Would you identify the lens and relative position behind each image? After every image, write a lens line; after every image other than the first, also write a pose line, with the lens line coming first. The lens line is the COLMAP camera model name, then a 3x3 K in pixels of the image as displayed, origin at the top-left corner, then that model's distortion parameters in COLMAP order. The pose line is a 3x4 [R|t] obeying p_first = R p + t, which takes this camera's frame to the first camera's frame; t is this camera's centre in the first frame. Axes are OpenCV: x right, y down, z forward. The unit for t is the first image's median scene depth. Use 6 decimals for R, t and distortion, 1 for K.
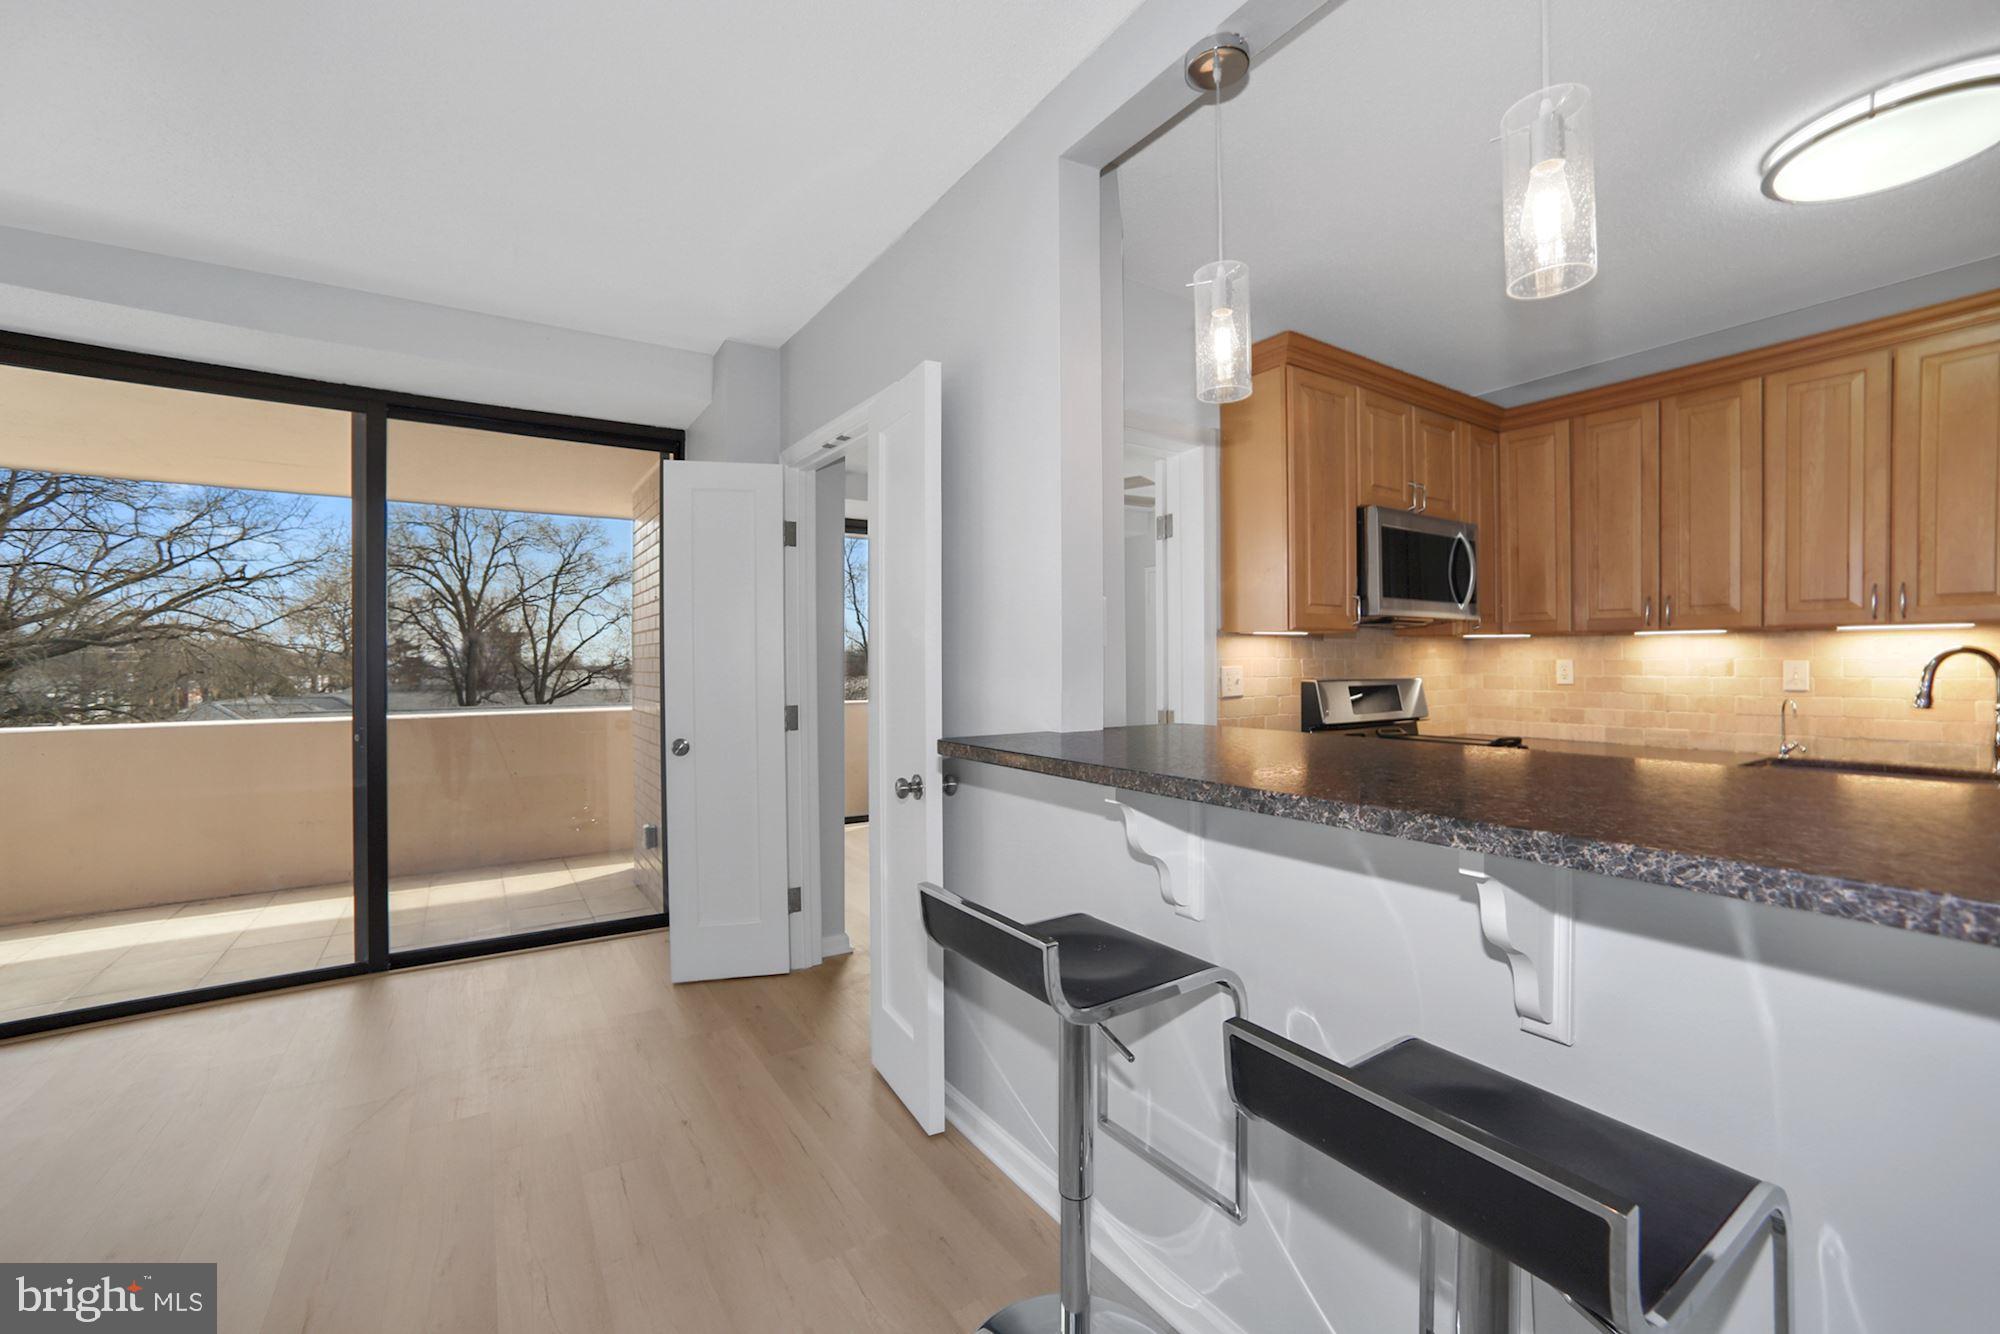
lens RADIAL K [[847.9, 0, 952.2], [0, 847.9, 665.5], [0, 0, 1]] dist [-0.009419, 0.004989]
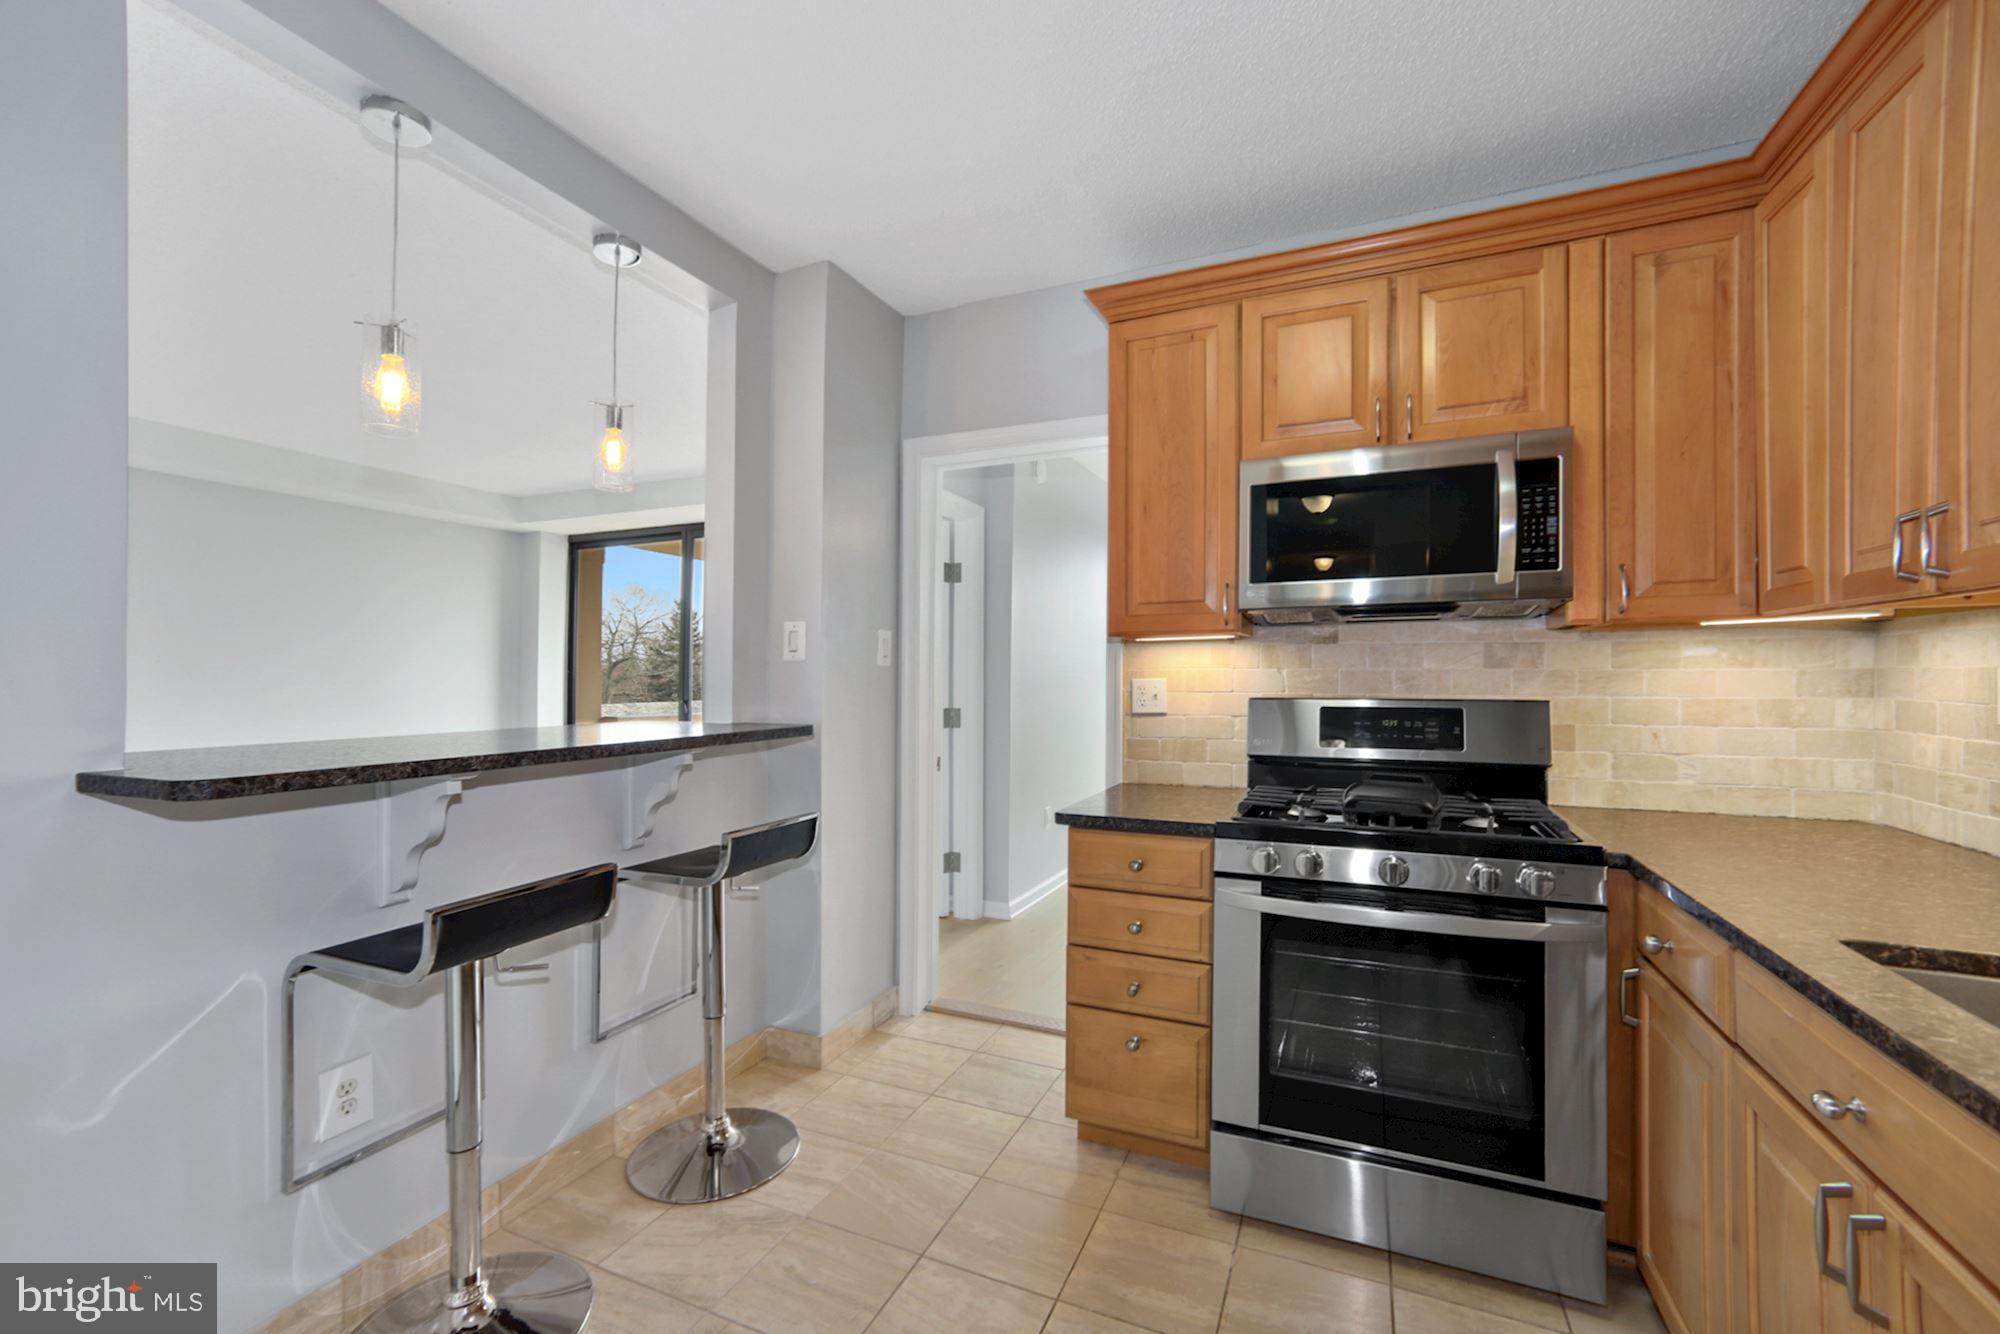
lens RADIAL K [[847.9, 0, 1008.3], [0, 847.9, 662.0], [0, 0, 1]] dist [-0.009419, 0.004989]
pose [[0.542638, -0.011009, -0.839894, 0.822016], [-0.001629, 0.999898, -0.014159, -0.002061], [0.839965, 0.009052, 0.542565, 0.364128]]
